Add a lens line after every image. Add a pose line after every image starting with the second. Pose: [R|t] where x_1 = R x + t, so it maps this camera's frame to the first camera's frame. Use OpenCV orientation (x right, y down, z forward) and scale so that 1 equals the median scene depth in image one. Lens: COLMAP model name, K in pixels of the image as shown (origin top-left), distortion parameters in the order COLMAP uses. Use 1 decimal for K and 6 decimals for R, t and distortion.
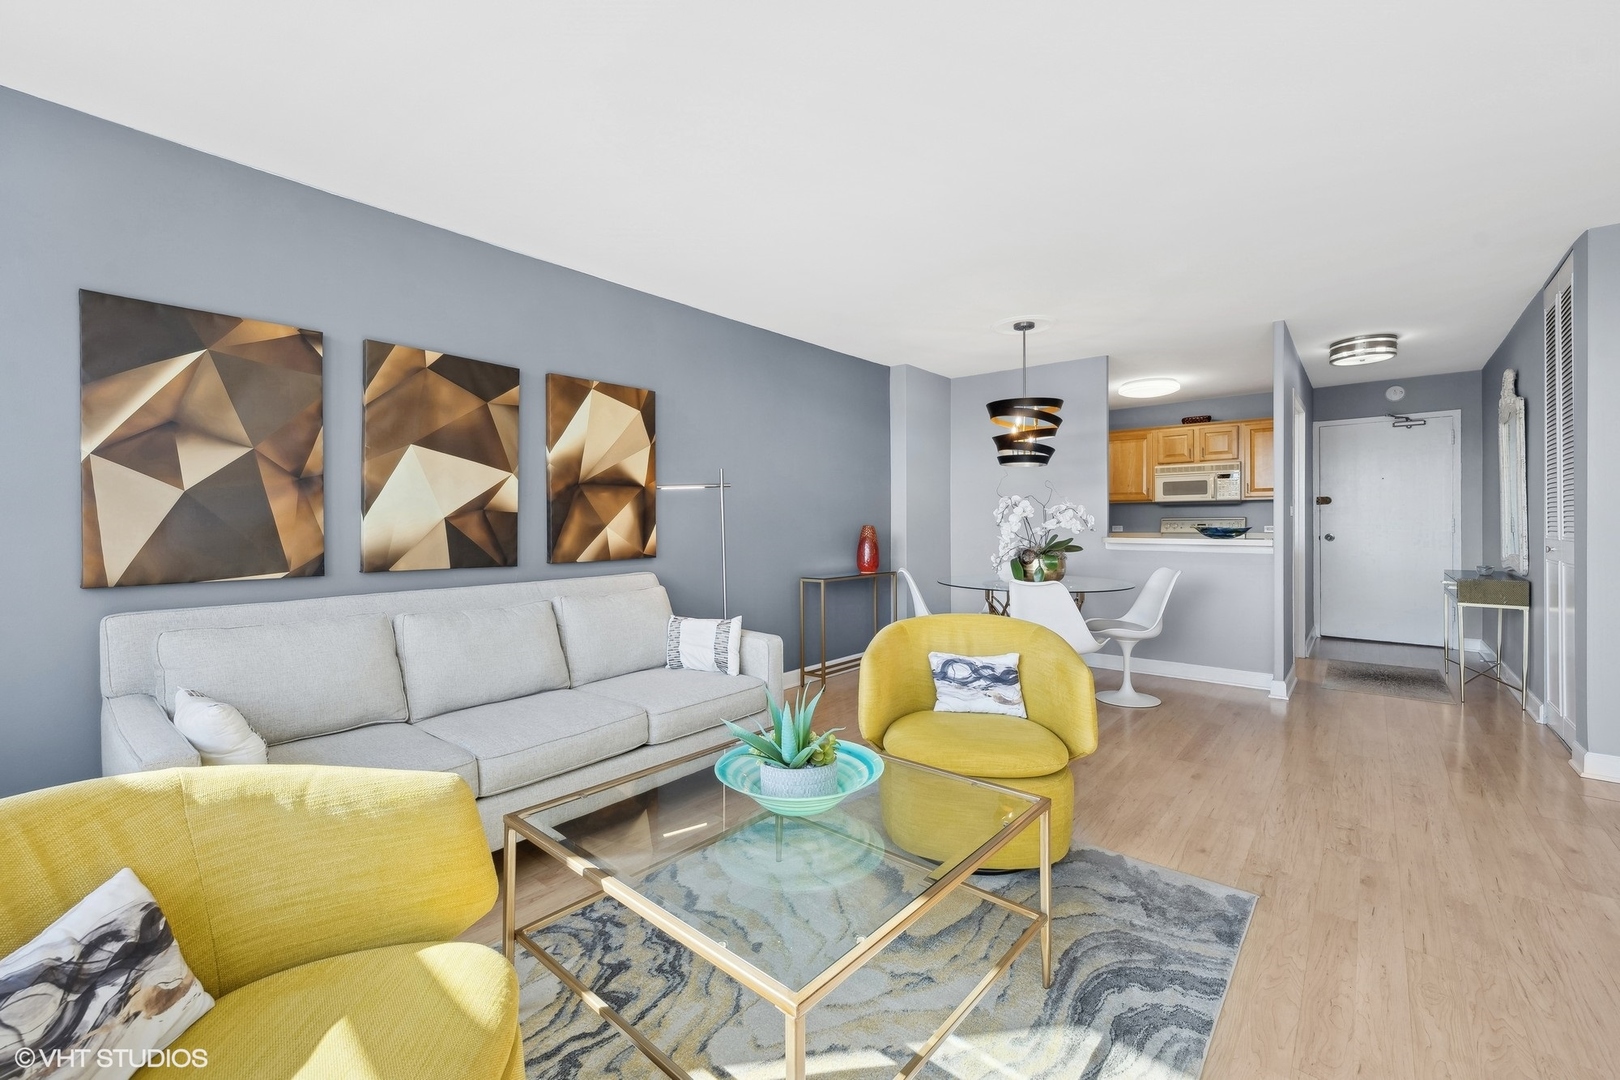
lens RADIAL K [[650.3, 0, 815.6], [0, 650.3, 522.3], [0, 0, 1]] dist [-0.000876, -0.000188]
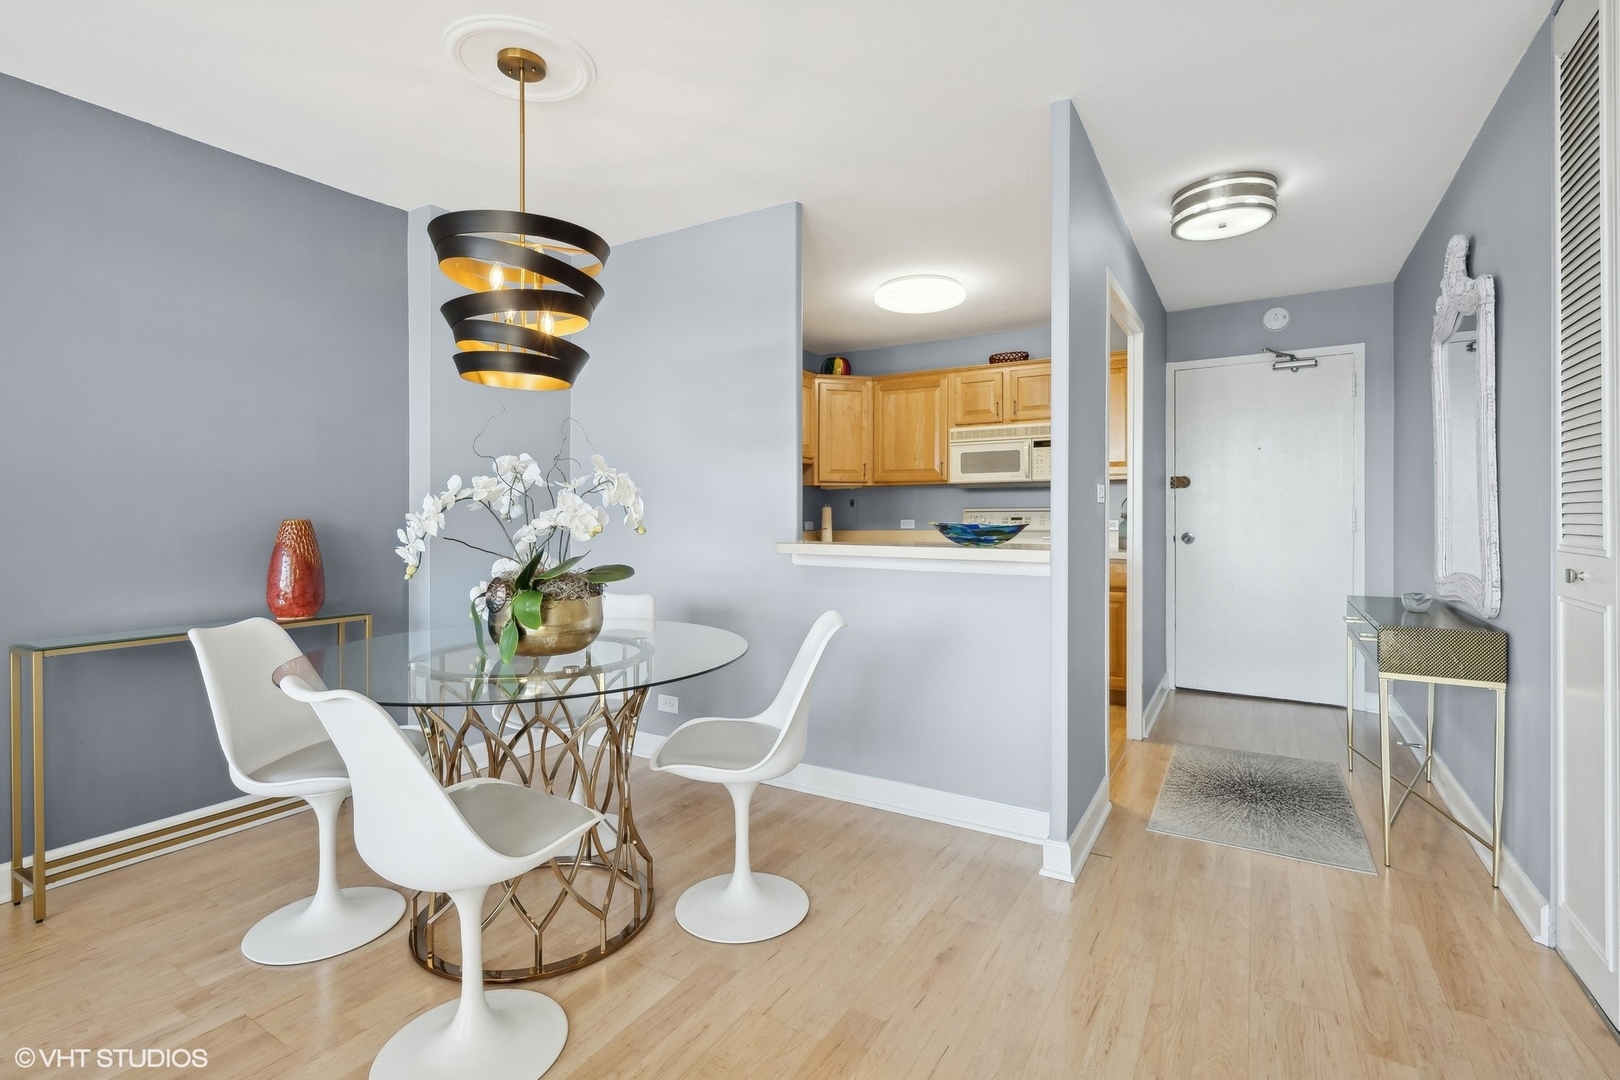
lens RADIAL K [[747.5, 0, 814.2], [0, 747.5, 514.5], [0, 0, 1]] dist [0.001868, -0.000467]
pose [[0.985314, 0.003956, 0.170709, 0.385903], [-0.003775, 0.999992, -0.001386, 0.001915], [-0.170713, 0.000722, 0.985321, 0.425536]]
